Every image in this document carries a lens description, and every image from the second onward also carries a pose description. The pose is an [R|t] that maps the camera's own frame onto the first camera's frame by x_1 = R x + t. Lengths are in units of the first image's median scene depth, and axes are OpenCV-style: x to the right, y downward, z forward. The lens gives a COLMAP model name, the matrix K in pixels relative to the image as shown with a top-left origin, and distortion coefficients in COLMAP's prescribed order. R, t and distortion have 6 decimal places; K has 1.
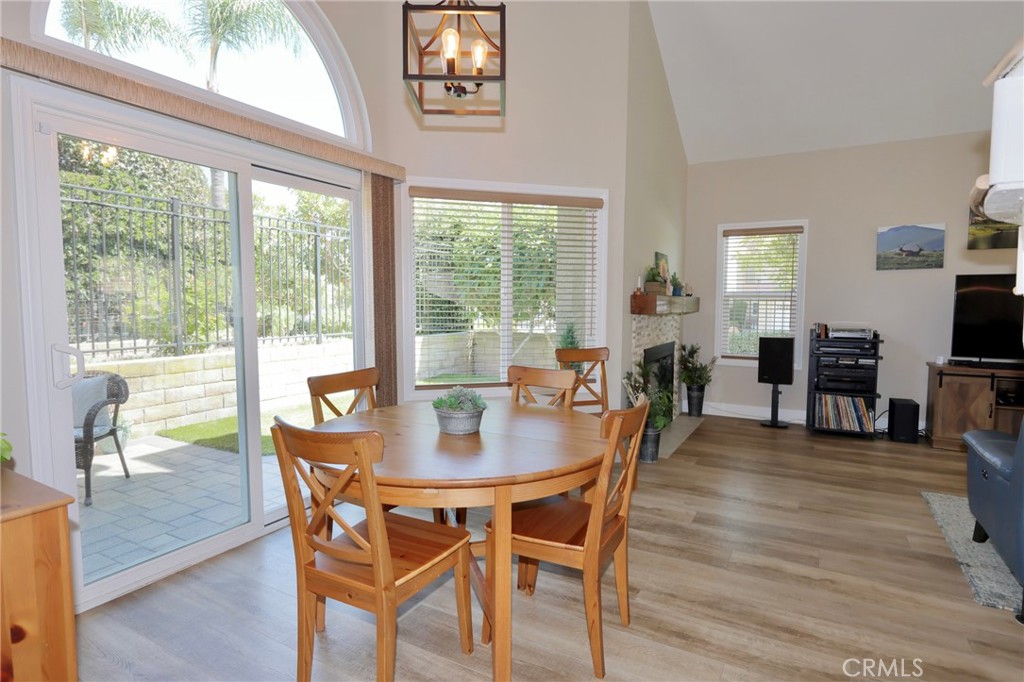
lens RADIAL K [[556.3, 0, 511.2], [0, 556.3, 339.0], [0, 0, 1]] dist [0.019763, 0.000171]
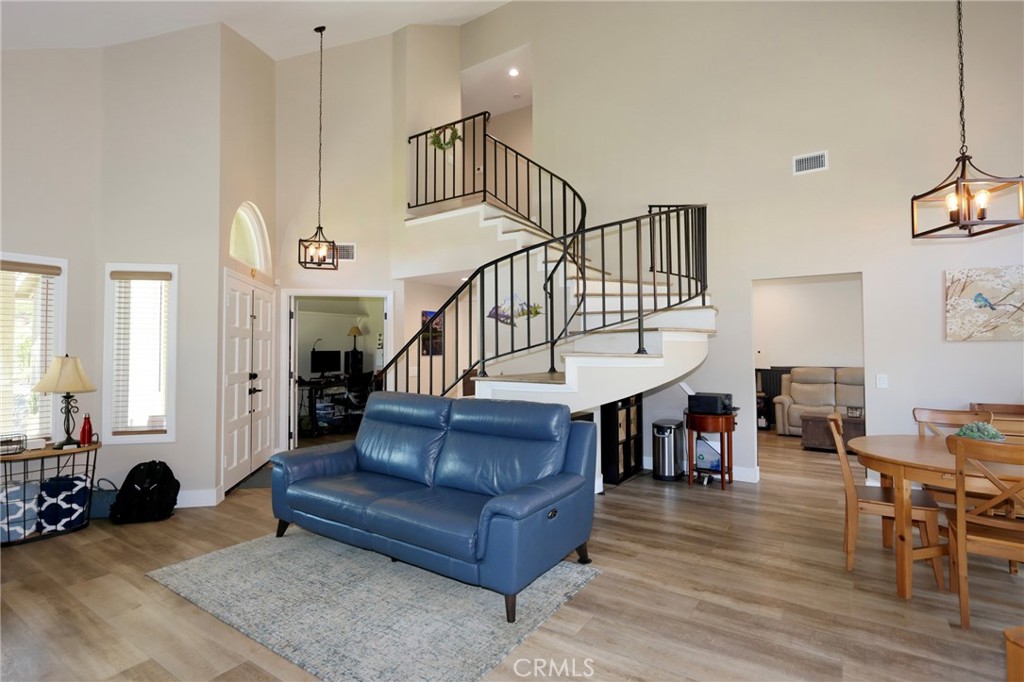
lens RADIAL K [[502.5, 0, 511.0], [0, 502.5, 340.7], [0, 0, 1]] dist [0.001125, -0.000106]
pose [[-0.996443, 0.001085, 0.084265, 0.386295], [0.004276, 0.999280, 0.037694, -0.068991], [-0.084163, 0.037921, -0.995730, 0.925911]]
